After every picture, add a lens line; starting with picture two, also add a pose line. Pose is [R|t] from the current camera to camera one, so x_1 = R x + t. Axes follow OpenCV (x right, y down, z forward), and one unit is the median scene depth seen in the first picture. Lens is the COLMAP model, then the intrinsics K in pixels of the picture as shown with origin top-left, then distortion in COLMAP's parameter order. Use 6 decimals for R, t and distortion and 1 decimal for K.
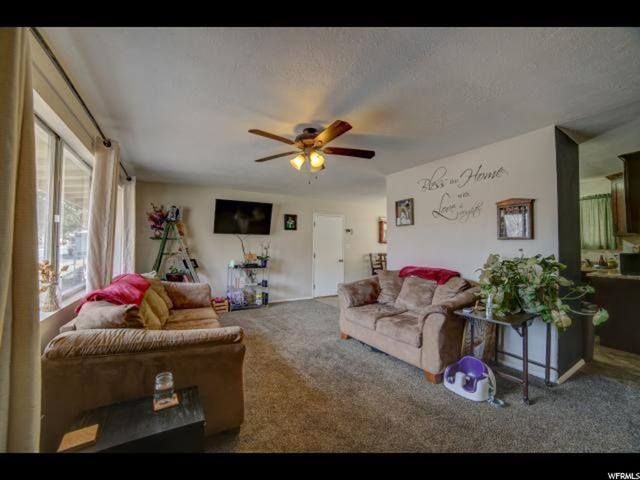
lens RADIAL K [[262.4, 0, 317.2], [0, 262.4, 239.8], [0, 0, 1]] dist [-0.109795, 0.039738]
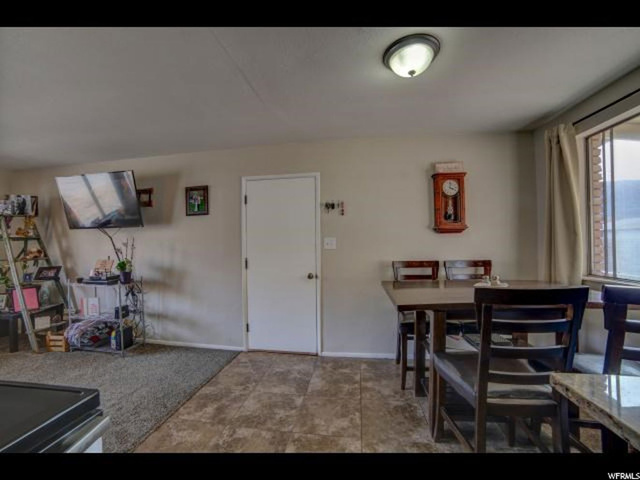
lens RADIAL K [[262.4, 0, 317.2], [0, 262.4, 239.8], [0, 0, 1]] dist [-0.109795, 0.039738]
pose [[0.781089, -0.029940, -0.623701, 0.627499], [0.034992, 0.999379, -0.004153, 0.035163], [0.623438, -0.018581, 0.781652, 1.116970]]
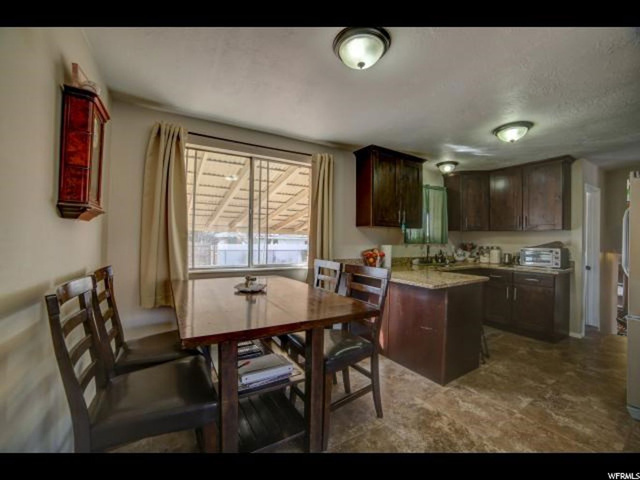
lens RADIAL K [[262.4, 0, 317.2], [0, 262.4, 239.8], [0, 0, 1]] dist [-0.109795, 0.039738]
pose [[-0.005149, -0.006458, 0.999966, 0.154987], [-0.043287, 0.999043, 0.006229, 0.039956], [-0.999049, -0.043253, -0.005424, 1.552657]]
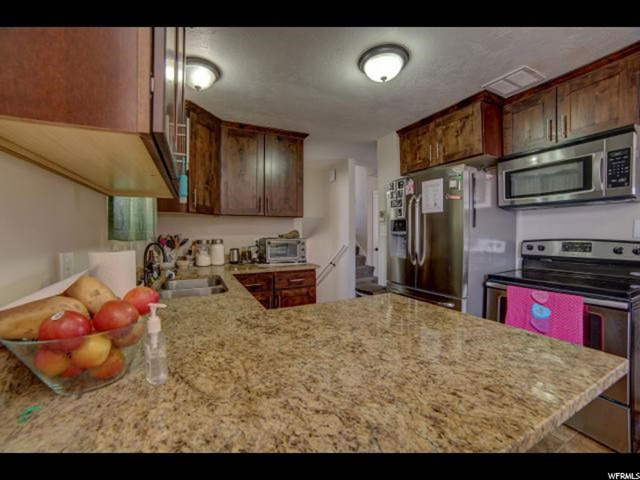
lens RADIAL K [[262.4, 0, 317.2], [0, 262.4, 239.8], [0, 0, 1]] dist [-0.109795, 0.039738]
pose [[-0.997728, -0.004932, 0.067184, 0.862599], [-0.005085, 0.999985, -0.002099, 0.043570], [-0.067173, -0.002436, -0.997738, 1.501239]]
